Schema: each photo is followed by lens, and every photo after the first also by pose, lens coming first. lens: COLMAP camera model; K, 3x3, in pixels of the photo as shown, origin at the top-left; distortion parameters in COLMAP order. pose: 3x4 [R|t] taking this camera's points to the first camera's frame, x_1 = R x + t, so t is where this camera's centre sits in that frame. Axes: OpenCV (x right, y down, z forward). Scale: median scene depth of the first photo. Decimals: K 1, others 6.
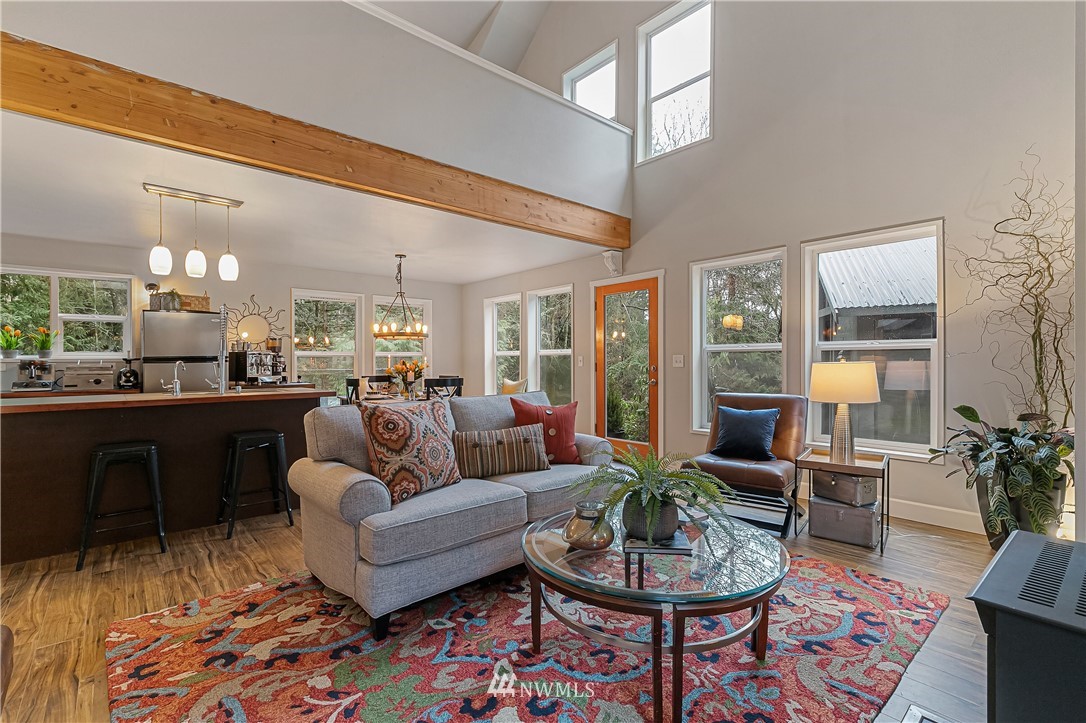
lens RADIAL K [[491.9, 0, 558.4], [0, 491.9, 358.7], [0, 0, 1]] dist [0.000071, 0.000661]
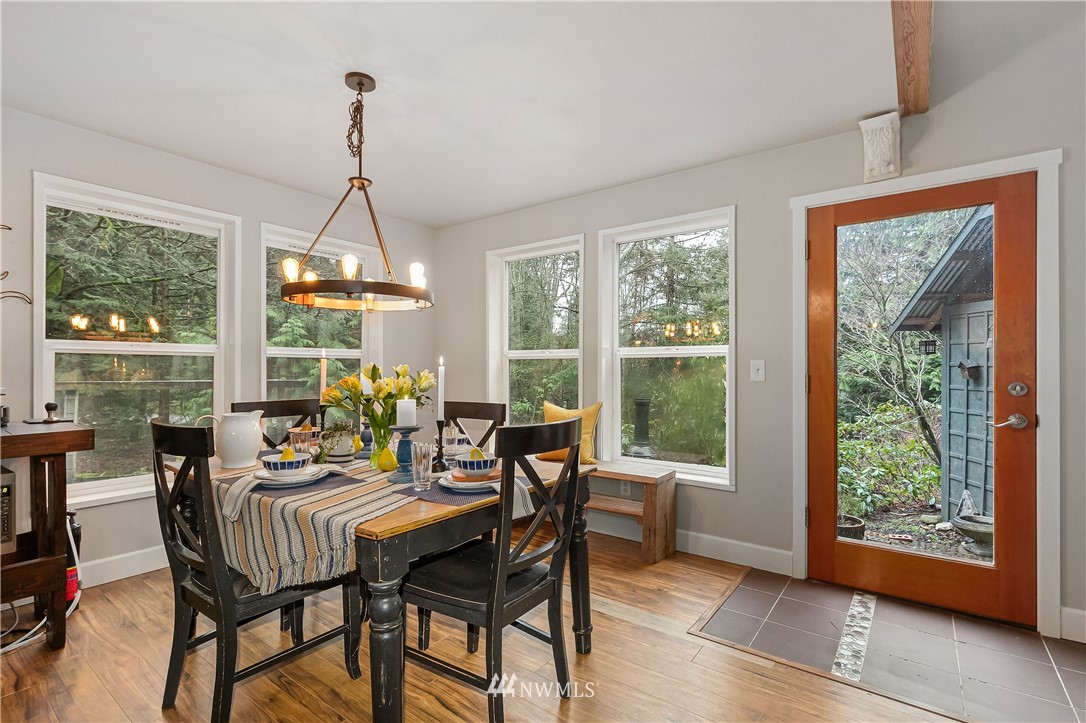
lens RADIAL K [[497.0, 0, 549.7], [0, 497.0, 368.6], [0, 0, 1]] dist [-0.000568, -0.000368]
pose [[0.977972, 0.007728, 0.208591, -0.395938], [-0.008783, 0.999953, 0.004132, 0.005821], [-0.208549, -0.005873, 0.977994, 0.926387]]
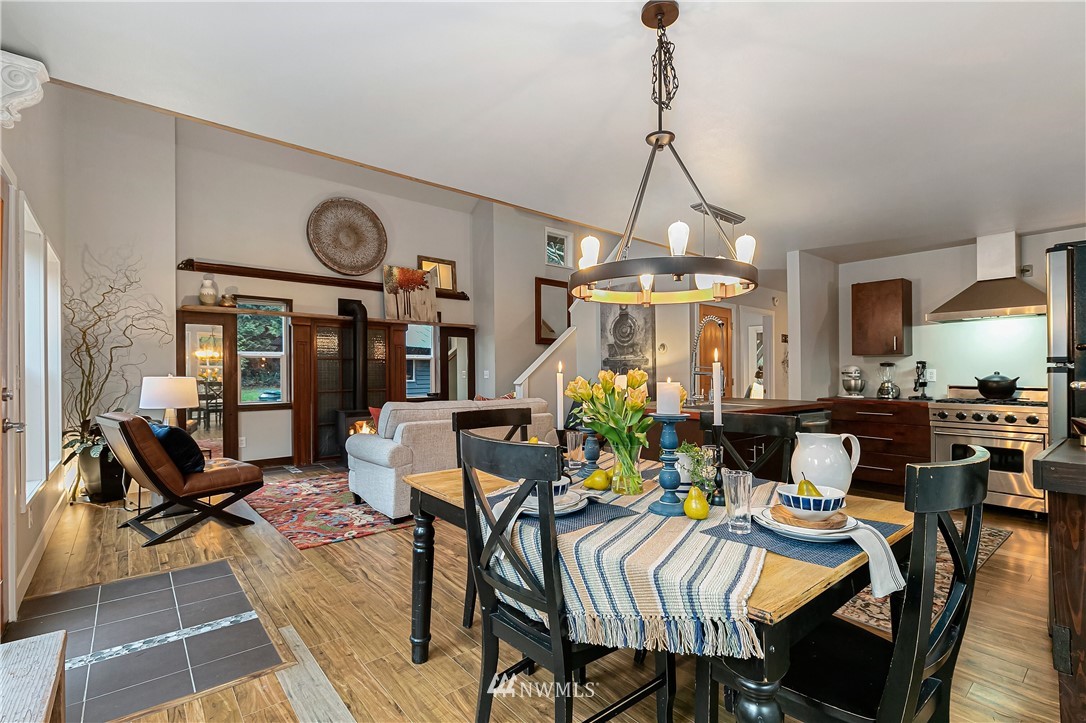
lens RADIAL K [[497.0, 0, 549.7], [0, 497.0, 368.6], [0, 0, 1]] dist [-0.000568, -0.000368]
pose [[-0.999824, 0.006261, 0.017680, -0.393026], [0.005904, 0.999780, -0.020126, 0.014691], [-0.017802, -0.020018, -0.999641, 1.992792]]
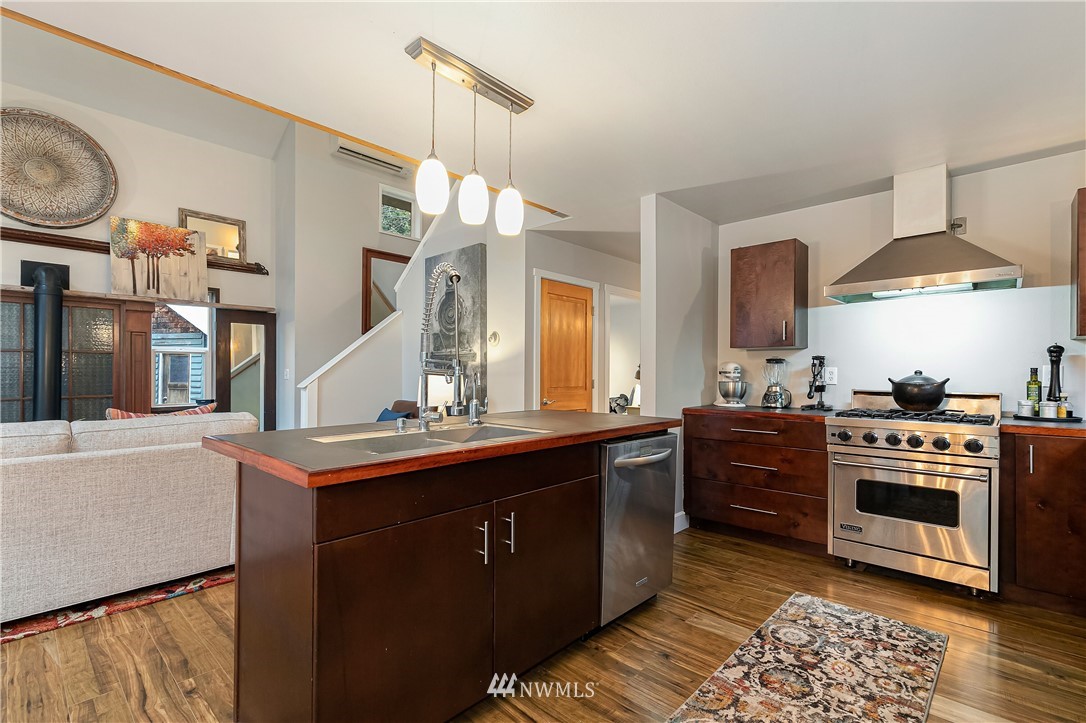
lens RADIAL K [[487.6, 0, 549.8], [0, 487.6, 376.1], [0, 0, 1]] dist [-0.000338, -0.000768]
pose [[-0.994525, 0.004408, -0.104405, -0.756281], [0.004896, 0.999978, -0.004424, 0.013986], [0.104383, -0.004911, -0.994525, 1.518855]]
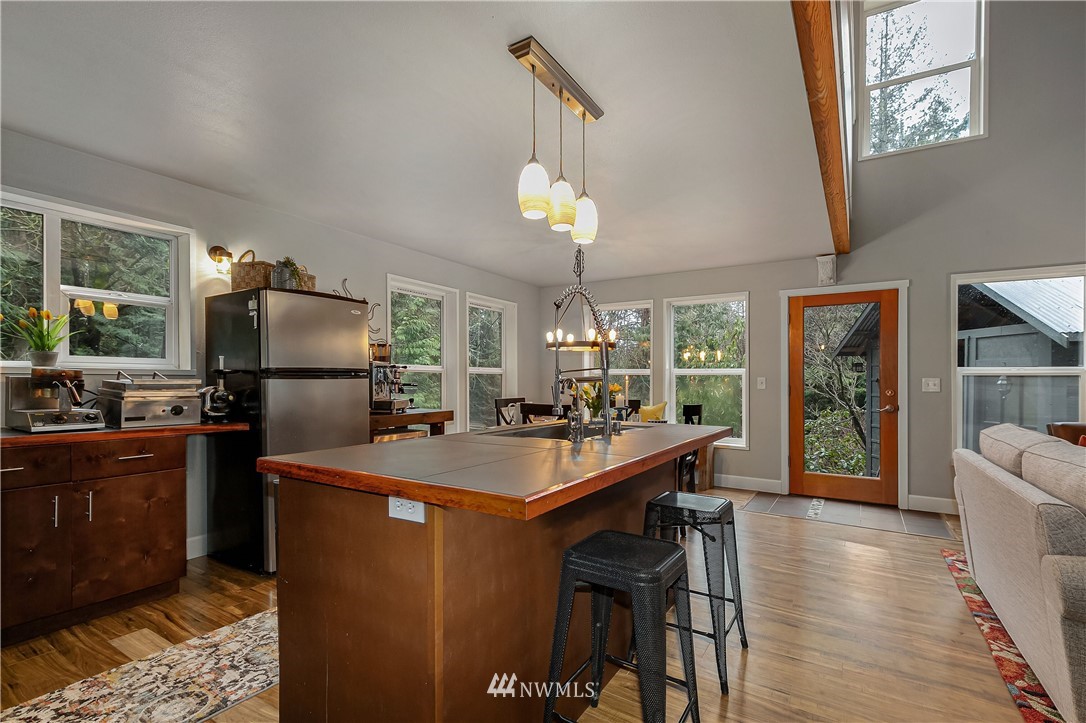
lens RADIAL K [[501.3, 0, 543.6], [0, 501.3, 376.3], [0, 0, 1]] dist [0.010517, -0.000571]
pose [[0.959067, 0.015306, 0.282765, -0.907132], [-0.014421, 0.999882, -0.005212, 0.005788], [-0.282811, 0.000921, 0.959175, 0.430313]]
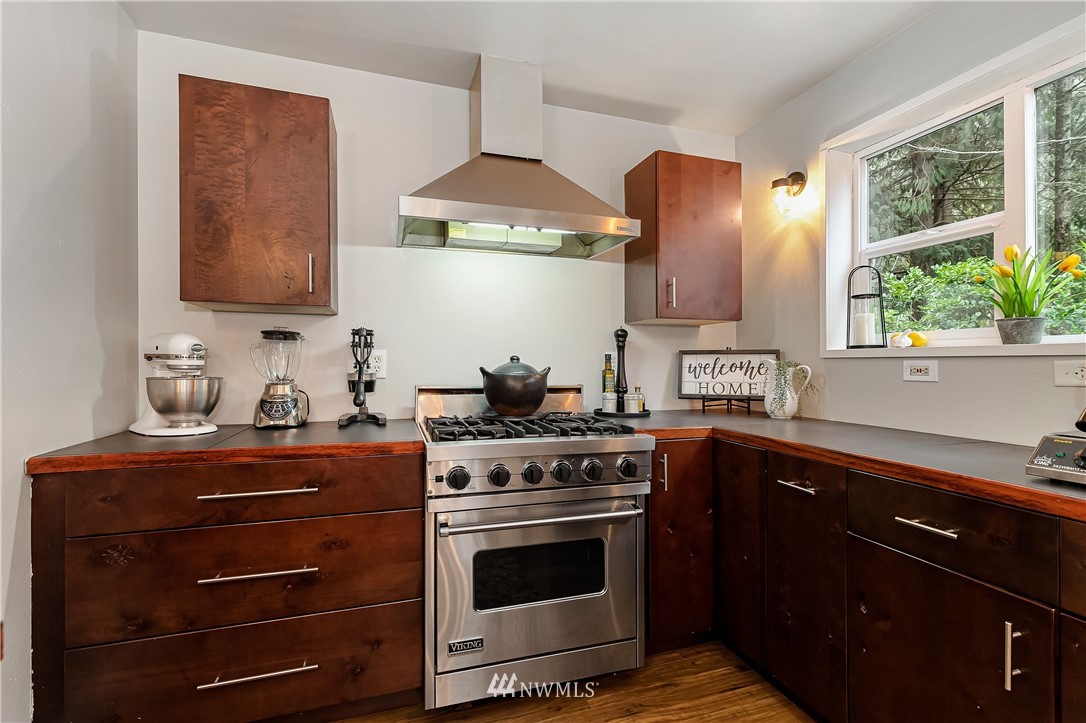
lens RADIAL K [[497.0, 0, 549.7], [0, 497.0, 368.6], [0, 0, 1]] dist [-0.000568, -0.000368]
pose [[-0.387625, 0.012293, -0.921735, -0.946640], [0.009830, 0.999909, 0.009201, 0.013916], [0.921765, -0.005494, -0.387710, 1.041216]]
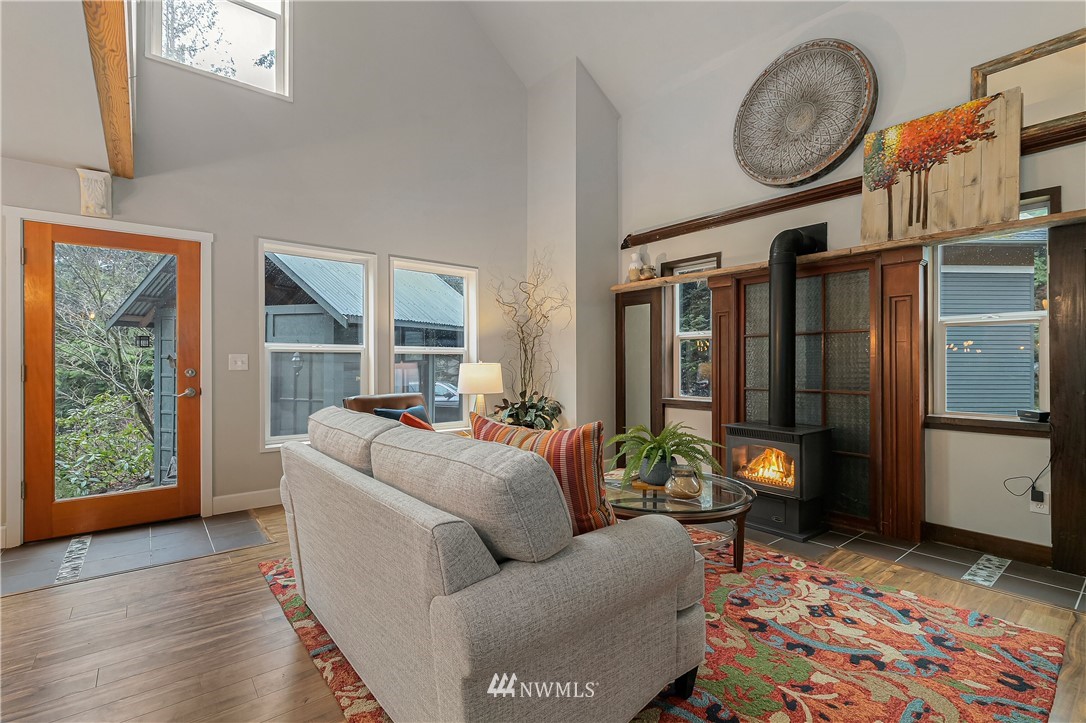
lens RADIAL K [[501.7, 0, 555.1], [0, 501.7, 361.8], [0, 0, 1]] dist [-0.001875, 0.000066]
pose [[0.034583, 0.005661, 0.999386, -0.679142], [-0.007485, 0.999957, -0.005405, 0.006853], [-0.999374, -0.007293, 0.034624, 0.642924]]
